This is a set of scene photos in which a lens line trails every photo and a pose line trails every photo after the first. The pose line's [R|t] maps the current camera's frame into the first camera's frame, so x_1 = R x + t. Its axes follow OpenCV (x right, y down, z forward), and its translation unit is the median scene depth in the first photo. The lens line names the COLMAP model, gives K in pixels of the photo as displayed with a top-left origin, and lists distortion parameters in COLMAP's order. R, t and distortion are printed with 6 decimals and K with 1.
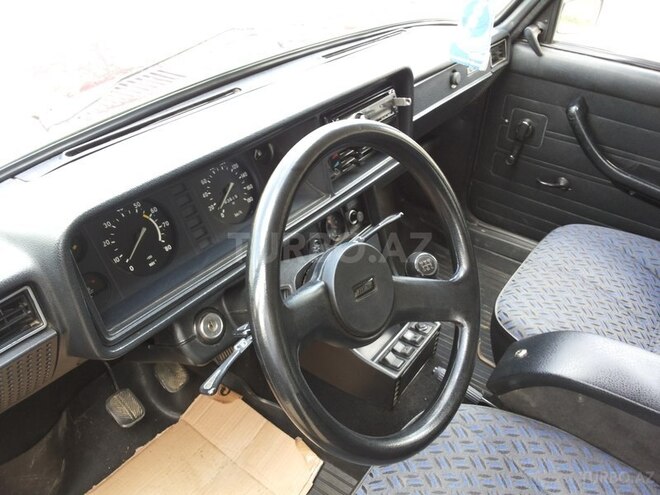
lens RADIAL K [[540.3, 0, 330.0], [0, 540.3, 228.9], [0, 0, 1]] dist [0.010400, -0.073924]
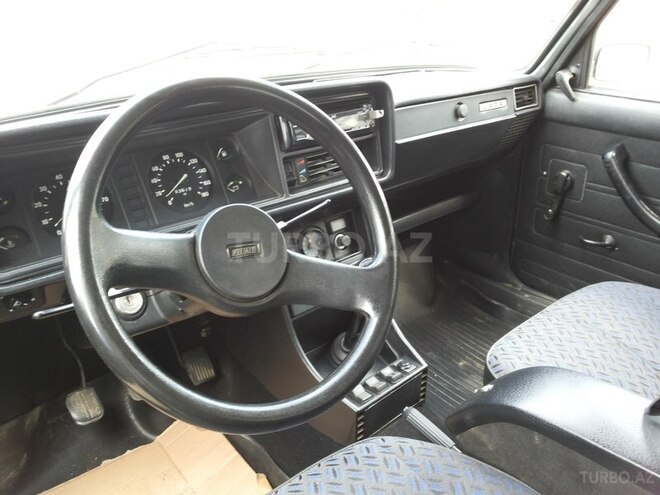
lens RADIAL K [[538.4, 0, 352.1], [0, 538.4, 244.5], [0, 0, 1]] dist [-0.000092, -0.041294]
pose [[0.977003, 0.054464, -0.206153, 0.253414], [-0.089965, 0.981850, -0.166965, 0.137657], [0.193318, 0.181672, 0.964170, 0.071808]]
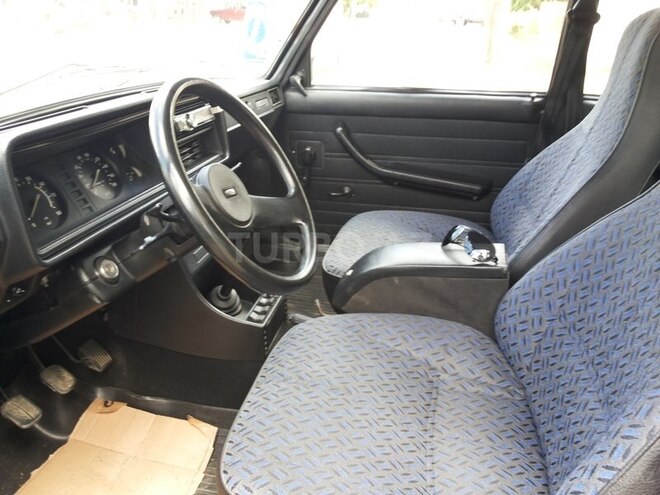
lens RADIAL K [[550.3, 0, 330.0], [0, 550.3, 247.5], [0, 0, 1]] dist [0.006166, -0.049992]
pose [[0.910545, -0.189906, 0.367211, -0.142414], [0.262808, 0.951564, -0.159555, 0.307146], [-0.319124, 0.241788, 0.916350, -0.196168]]
